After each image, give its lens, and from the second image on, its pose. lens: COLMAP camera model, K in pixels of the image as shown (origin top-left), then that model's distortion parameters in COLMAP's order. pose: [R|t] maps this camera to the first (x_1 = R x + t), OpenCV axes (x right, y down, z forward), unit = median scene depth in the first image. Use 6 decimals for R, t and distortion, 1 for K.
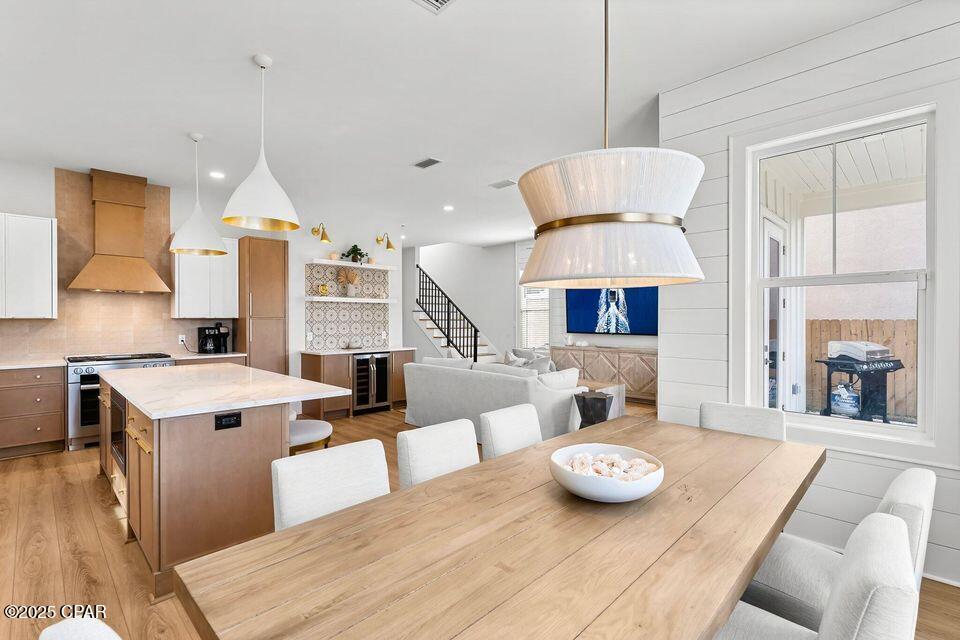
lens RADIAL K [[445.8, 0, 484.5], [0, 445.8, 321.5], [0, 0, 1]] dist [-0.005763, 0.000707]
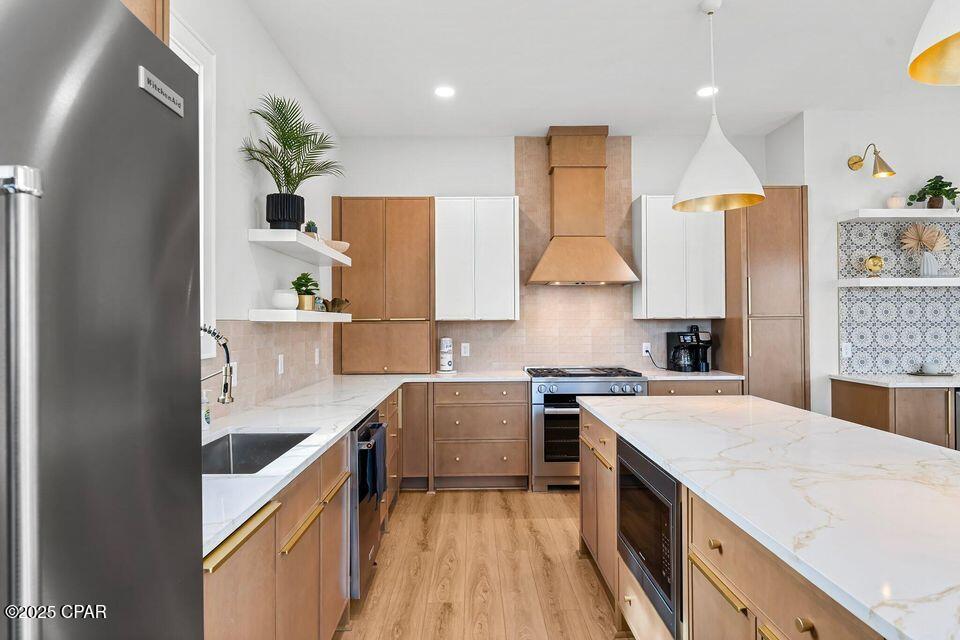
lens RADIAL K [[550.2, 0, 481.9], [0, 550.2, 314.8], [0, 0, 1]] dist [0.002462, -0.001852]
pose [[0.713917, -0.010906, -0.700146, -0.232684], [0.001699, 0.999903, -0.013843, -0.002023], [0.700229, 0.008693, 0.713866, 0.179398]]
